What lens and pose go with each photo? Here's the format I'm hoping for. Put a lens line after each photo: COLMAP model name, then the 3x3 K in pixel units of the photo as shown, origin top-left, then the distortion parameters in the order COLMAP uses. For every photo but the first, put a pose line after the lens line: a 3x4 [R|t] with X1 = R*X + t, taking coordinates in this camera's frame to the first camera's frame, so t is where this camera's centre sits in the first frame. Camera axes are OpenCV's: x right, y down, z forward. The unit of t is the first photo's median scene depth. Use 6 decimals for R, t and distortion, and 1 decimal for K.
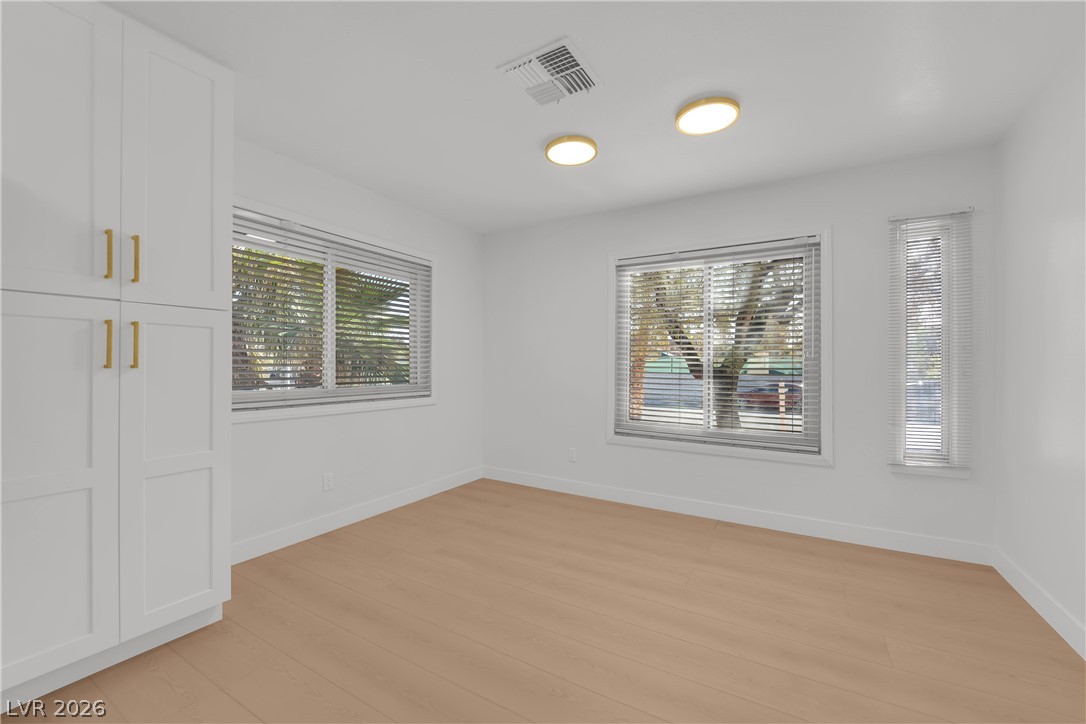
lens RADIAL K [[440.5, 0, 532.7], [0, 440.5, 361.6], [0, 0, 1]] dist [-0.001380, -0.000850]
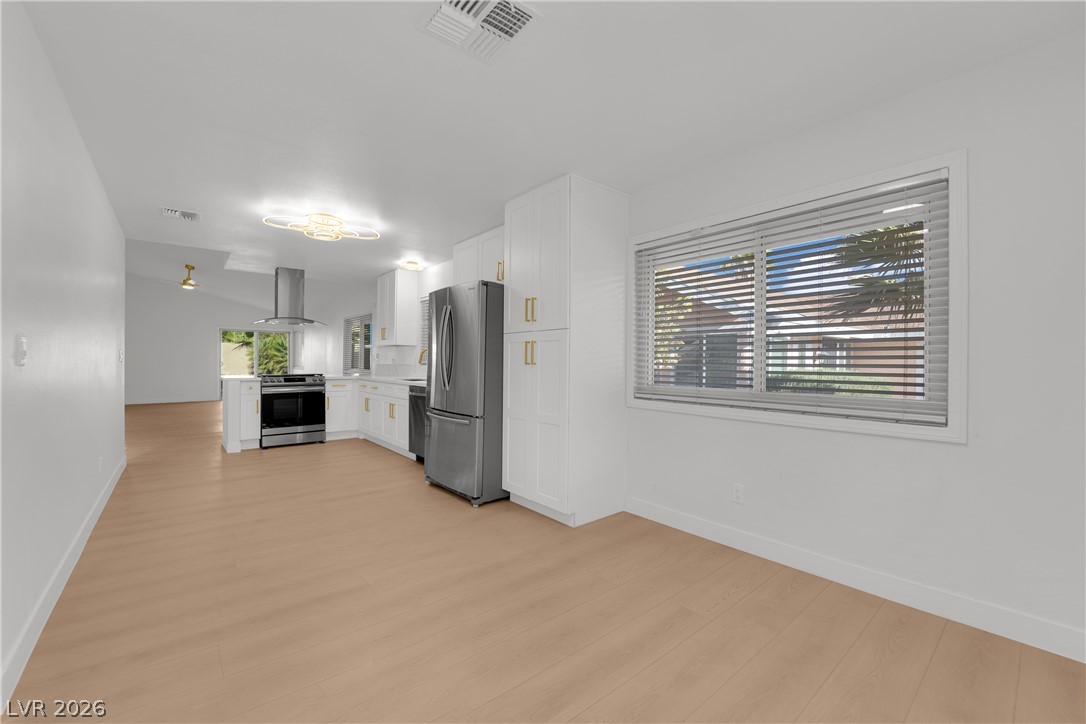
lens RADIAL K [[440.5, 0, 539.9], [0, 440.5, 361.1], [0, 0, 1]] dist [-0.001380, -0.000850]
pose [[-0.324315, -0.009296, -0.945903, 0.574418], [-0.002337, 0.999957, -0.009026, 0.010077], [0.945946, -0.000717, -0.324323, 0.988412]]
